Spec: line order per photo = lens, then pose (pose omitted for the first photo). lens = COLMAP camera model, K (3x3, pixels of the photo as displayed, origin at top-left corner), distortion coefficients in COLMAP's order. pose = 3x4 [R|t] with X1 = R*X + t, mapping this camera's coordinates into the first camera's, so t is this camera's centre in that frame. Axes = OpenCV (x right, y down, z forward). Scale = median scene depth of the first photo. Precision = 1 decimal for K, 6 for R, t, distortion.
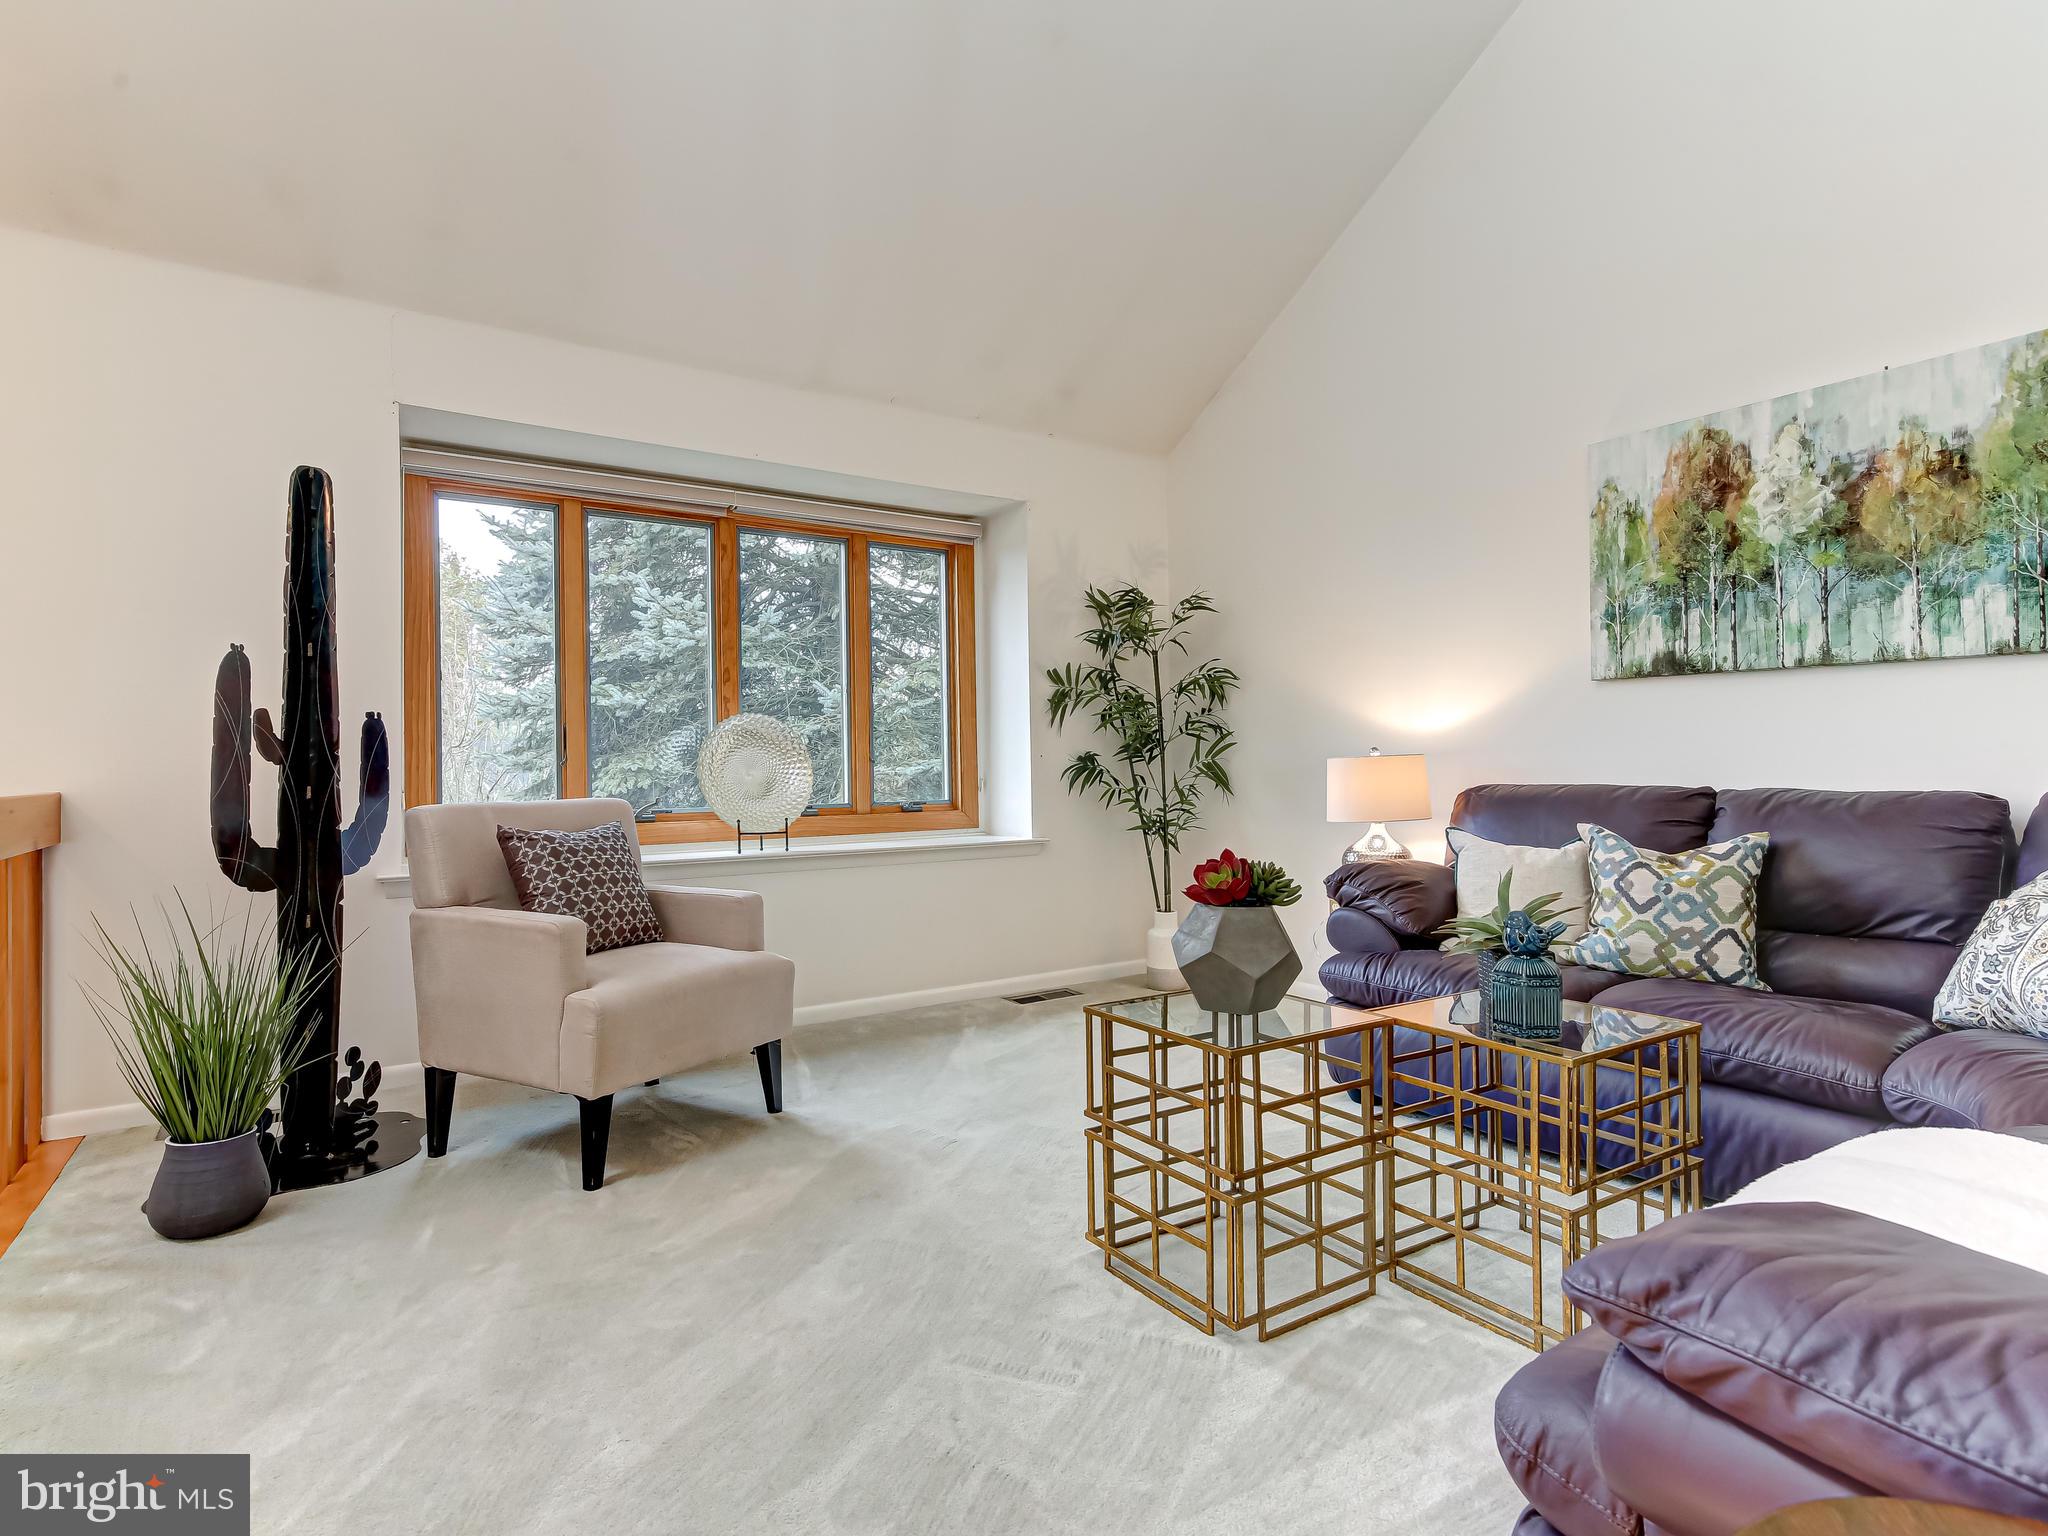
lens RADIAL K [[1032.8, 0, 1008.2], [0, 1032.8, 762.1], [0, 0, 1]] dist [0.001904, 0.000623]
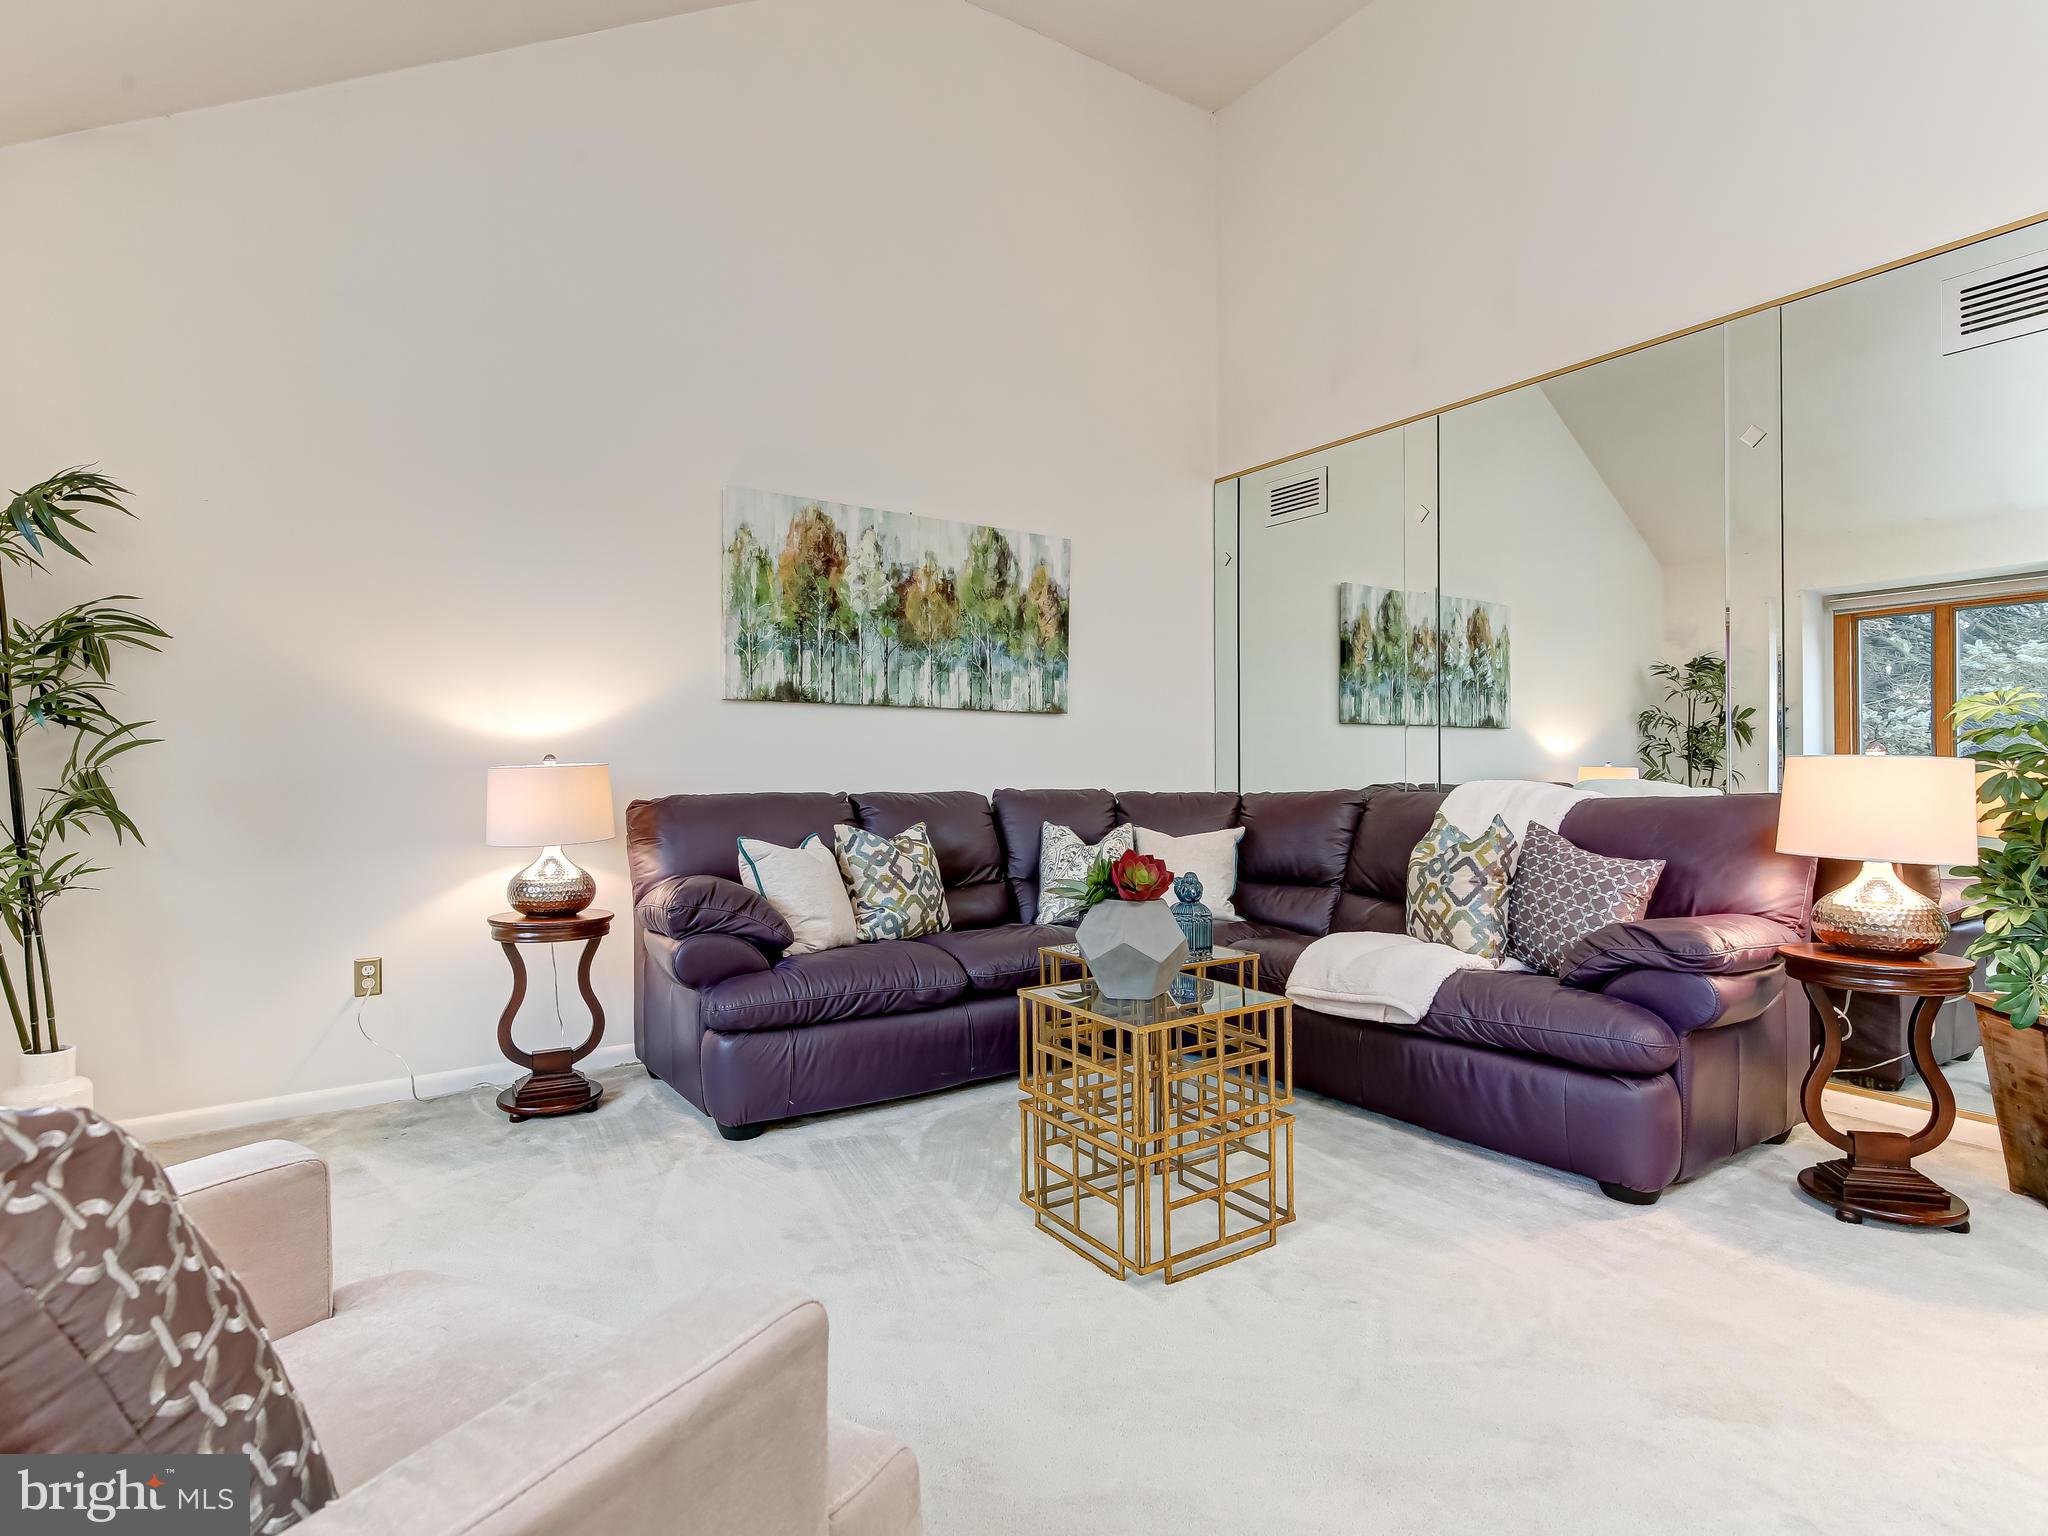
lens RADIAL K [[1032.8, 0, 1008.2], [0, 1032.8, 762.1], [0, 0, 1]] dist [0.001904, 0.000623]
pose [[0.001467, 0.019978, 0.999799, -0.609087], [0.004008, 0.999792, -0.019984, 0.012864], [-0.999991, 0.004036, 0.001386, 0.794930]]
